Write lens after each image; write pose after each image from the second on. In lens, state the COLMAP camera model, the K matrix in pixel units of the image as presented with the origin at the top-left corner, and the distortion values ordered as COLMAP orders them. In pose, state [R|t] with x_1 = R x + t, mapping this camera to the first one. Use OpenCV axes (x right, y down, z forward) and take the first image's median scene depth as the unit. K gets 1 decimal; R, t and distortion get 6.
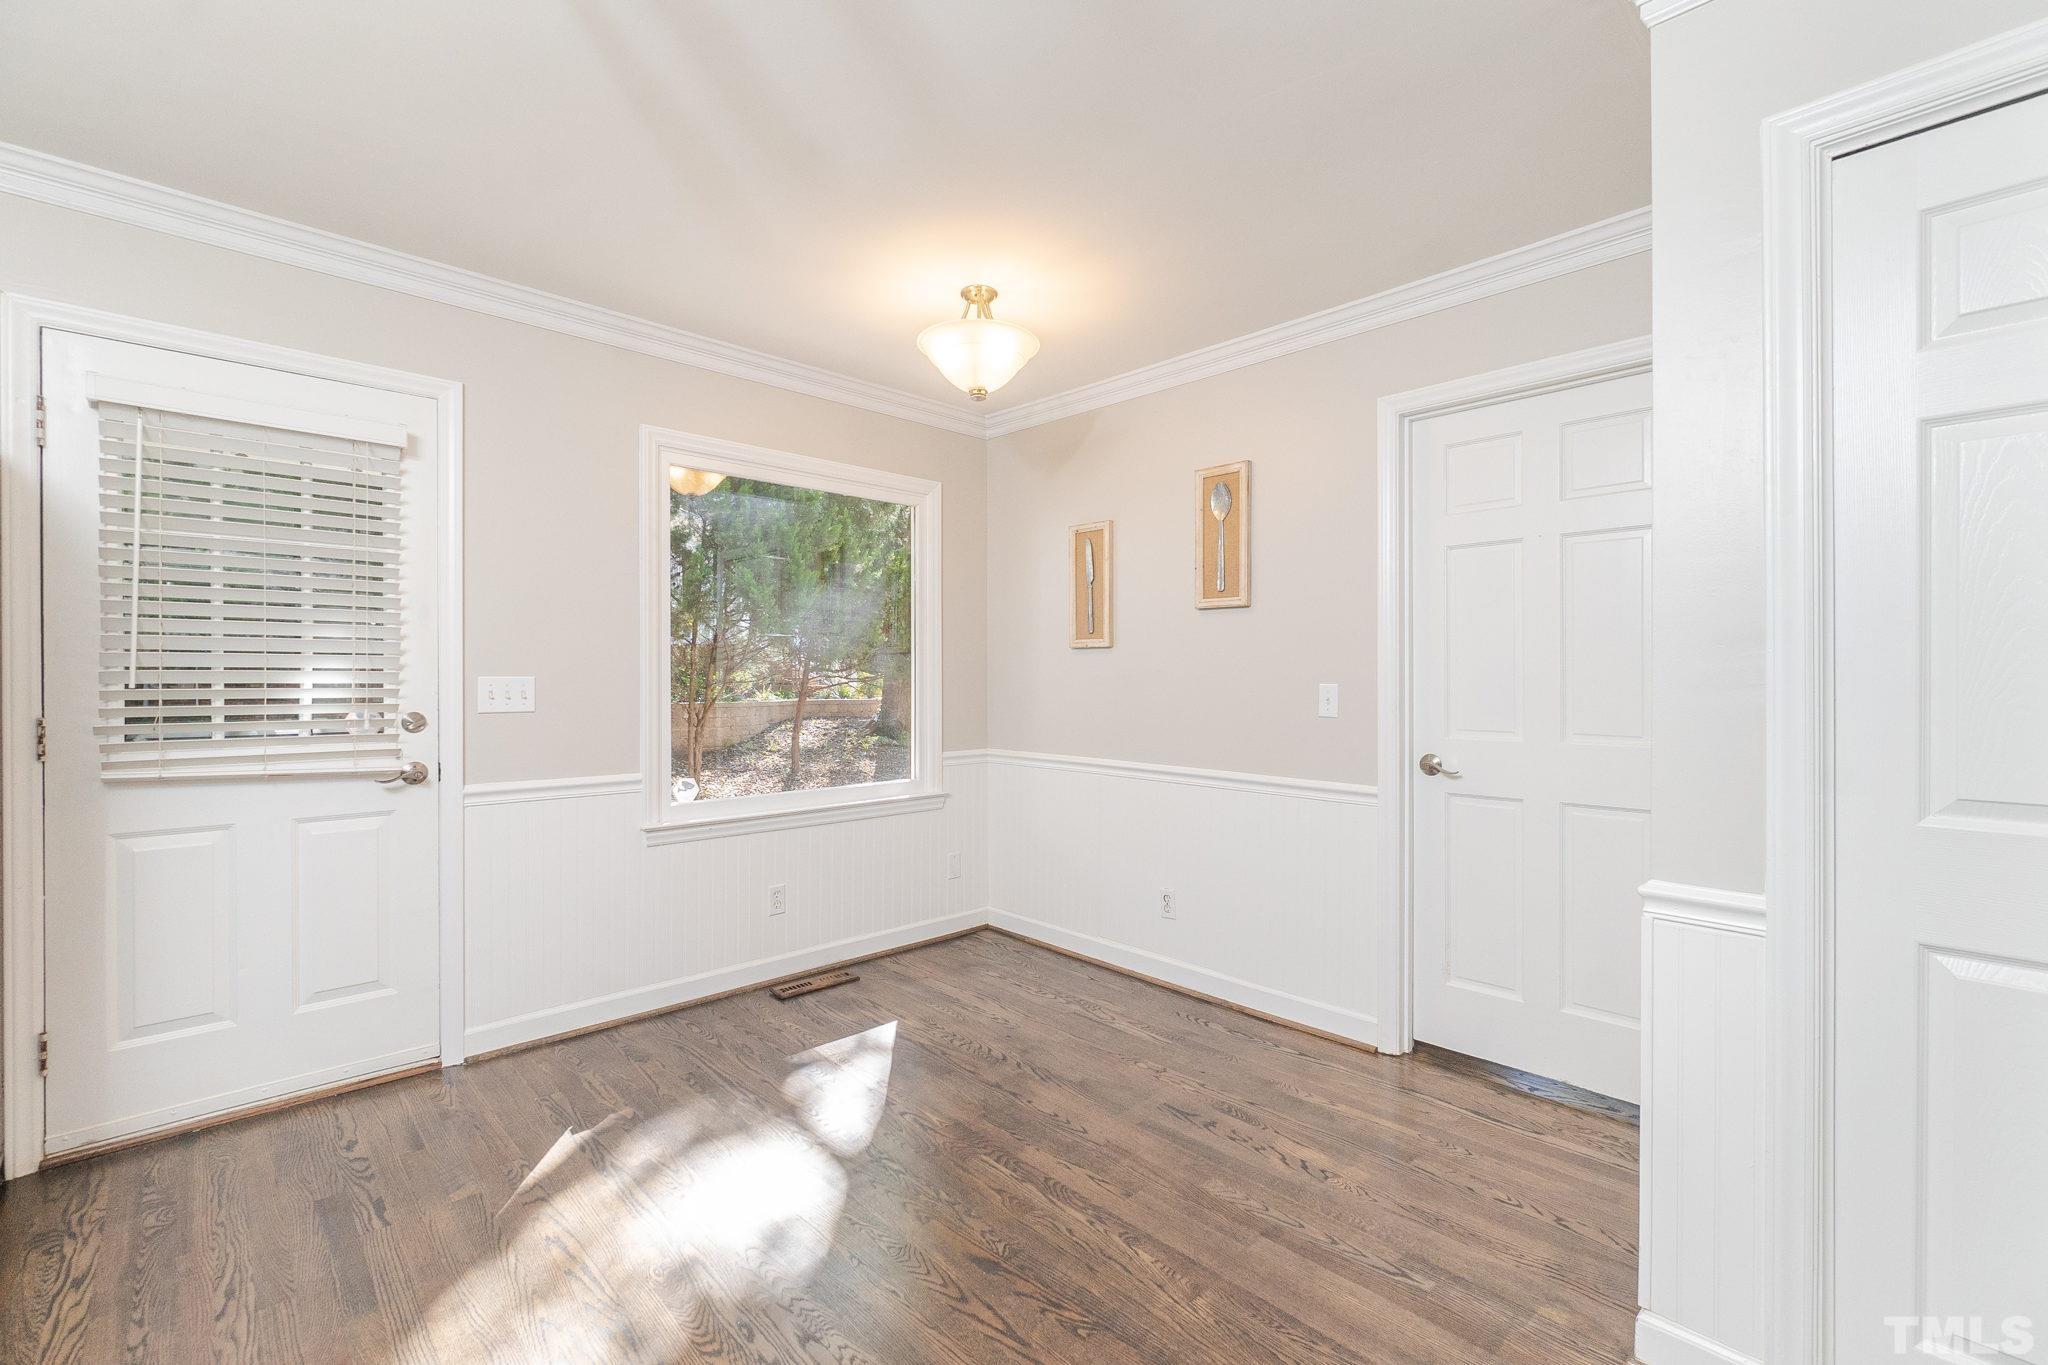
lens RADIAL K [[881.9, 0, 1011.9], [0, 881.9, 678.5], [0, 0, 1]] dist [-0.004702, 0.000020]
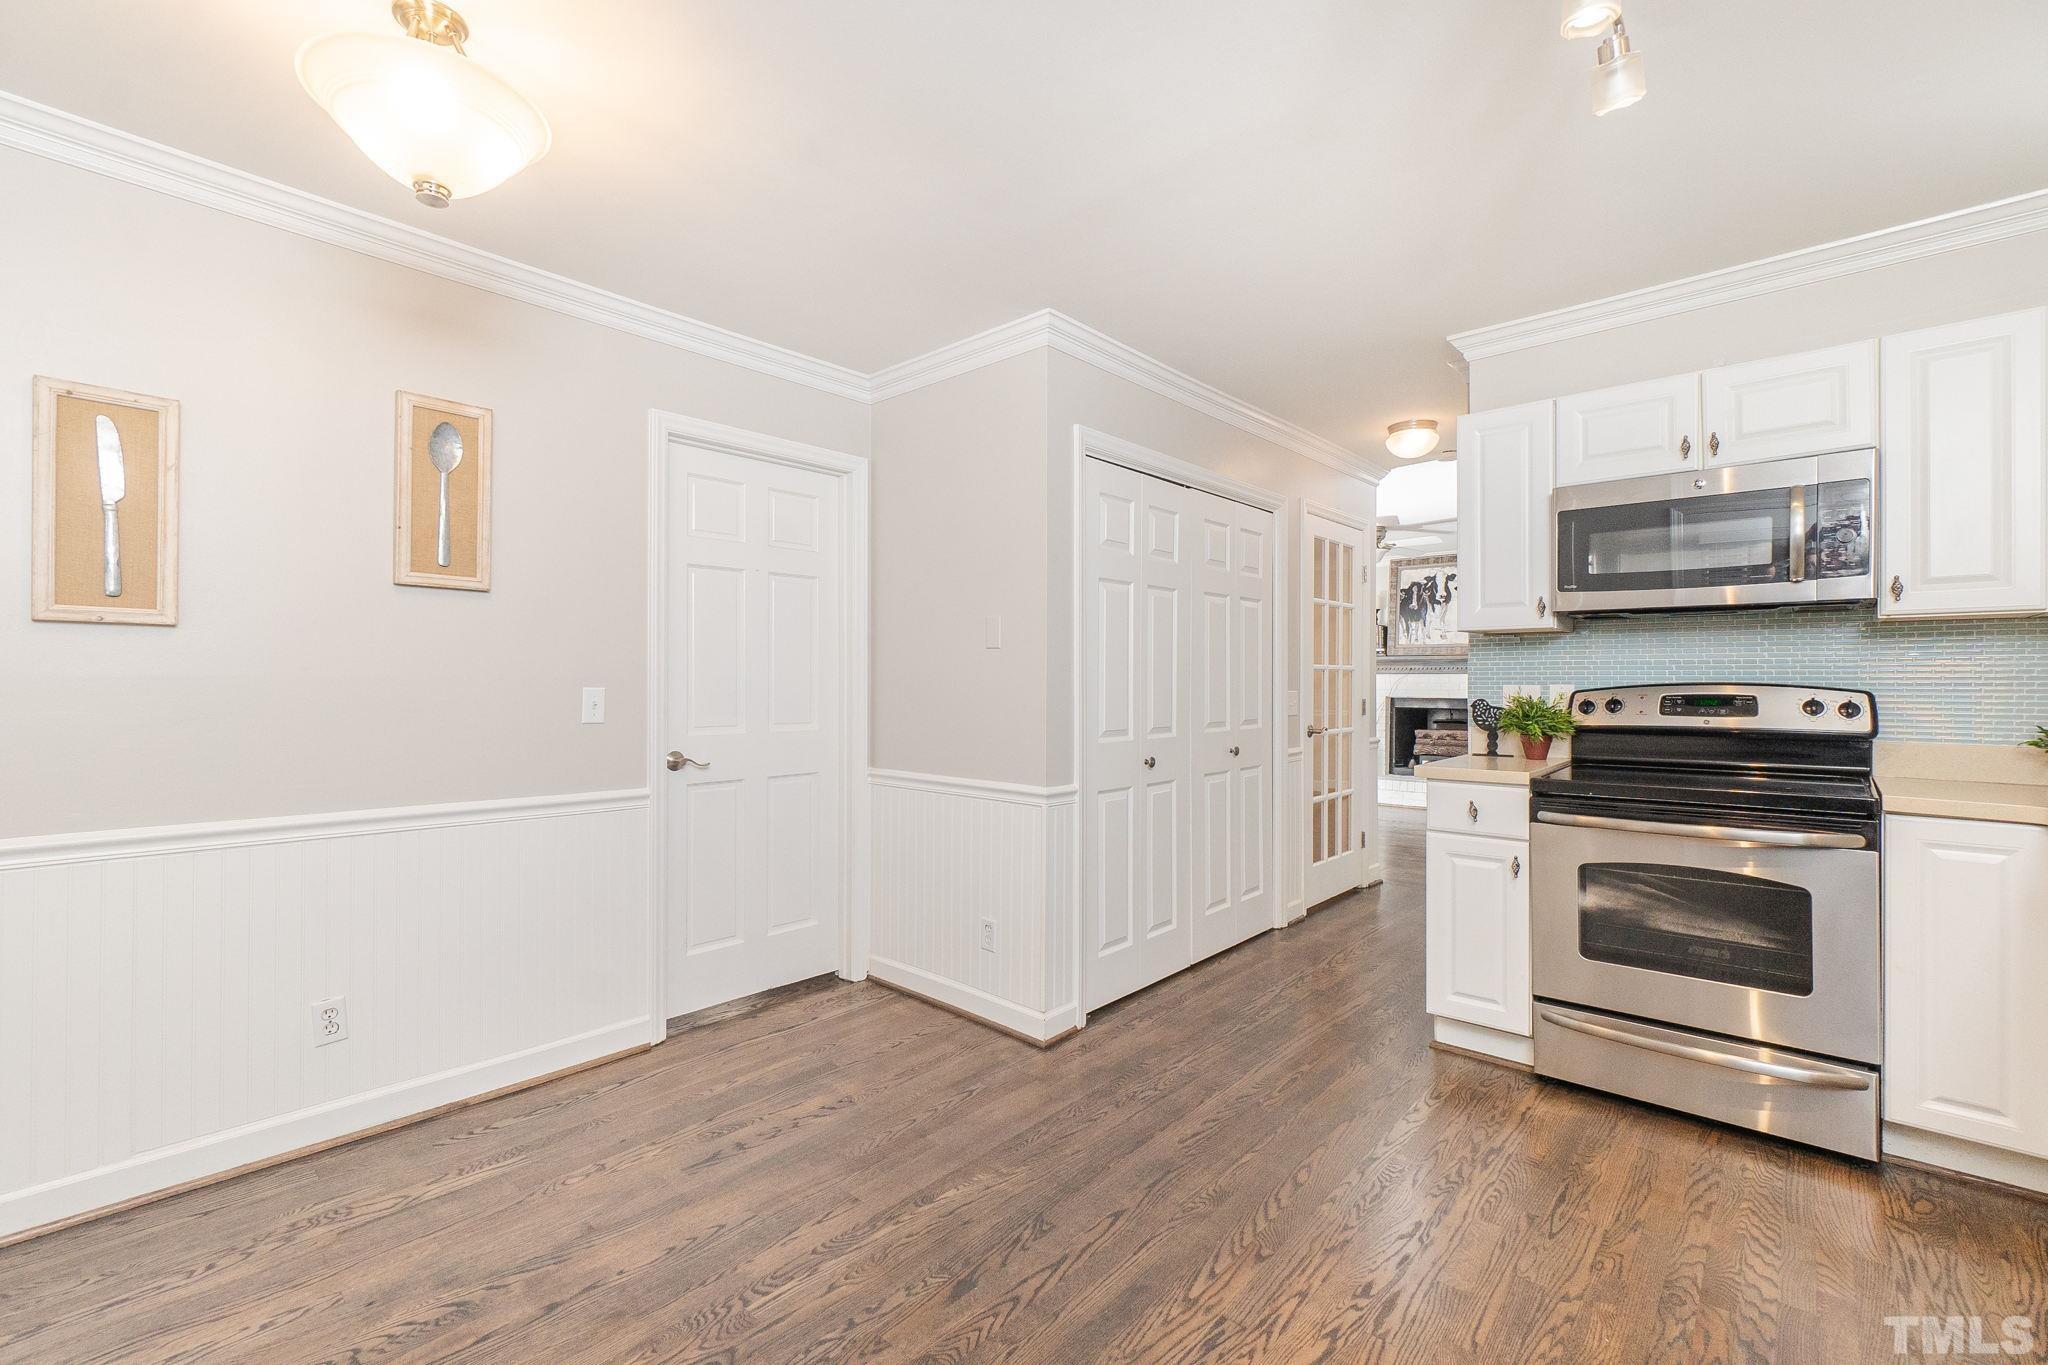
lens RADIAL K [[881.9, 0, 1039.9], [0, 881.9, 678.1], [0, 0, 1]] dist [-0.004702, 0.000020]
pose [[-0.097989, 0.001370, 0.995187, -0.691856], [-0.005977, 0.999980, -0.001965, -0.005358], [-0.995170, -0.006141, -0.097979, 0.696780]]
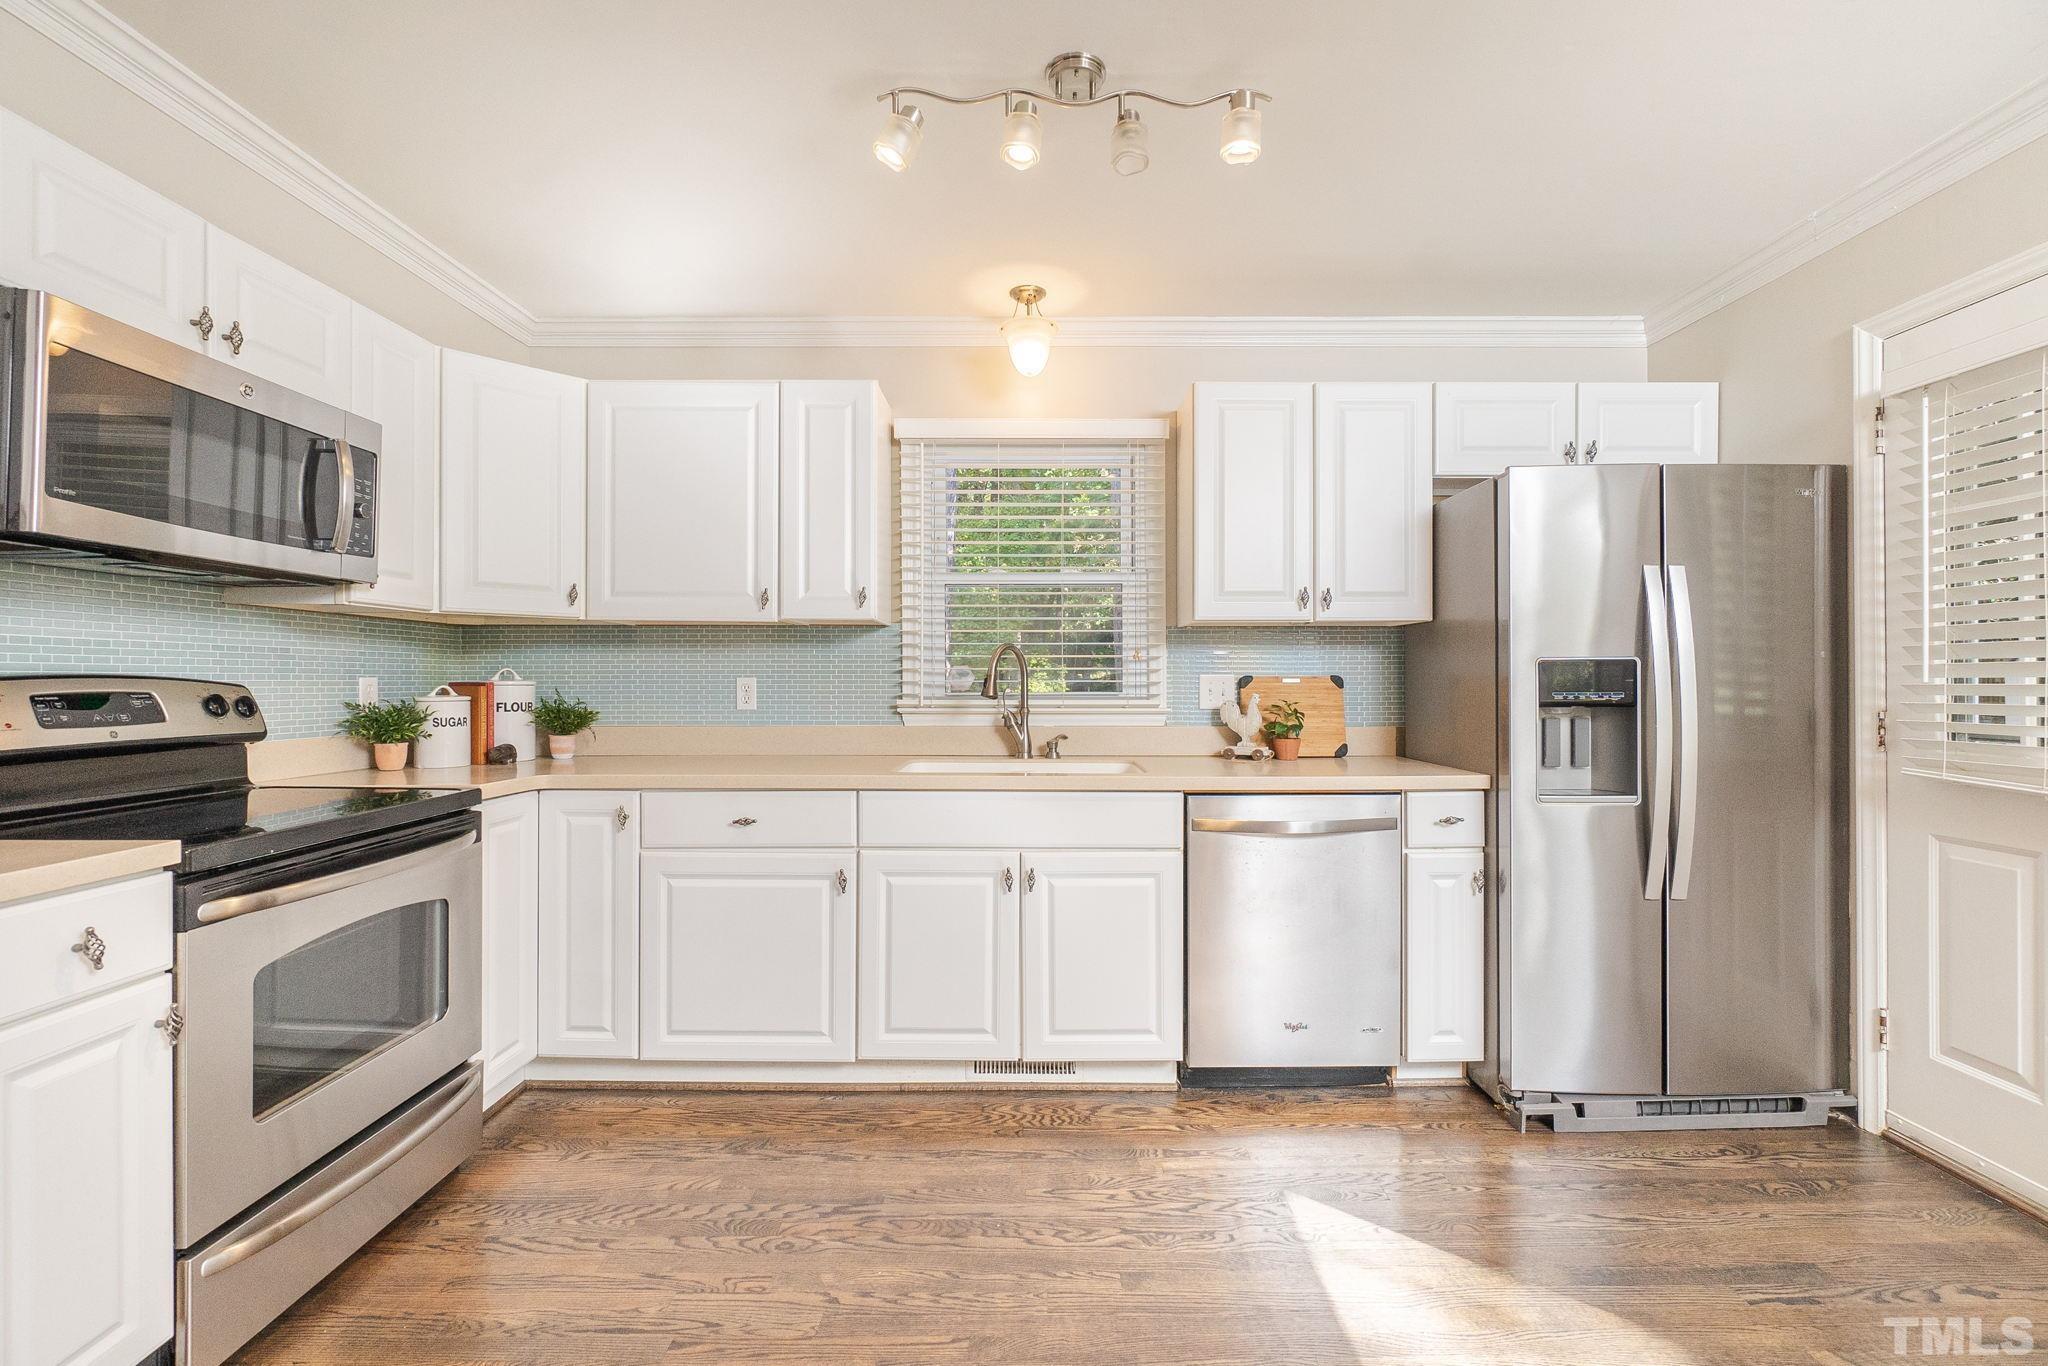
lens RADIAL K [[881.9, 0, 1029.2], [0, 881.9, 679.8], [0, 0, 1]] dist [-0.004702, 0.000020]
pose [[-0.687101, 0.001475, -0.726560, 0.297461], [0.005559, 0.999979, -0.003227, 0.004304], [0.726541, -0.006256, -0.687095, 0.787194]]
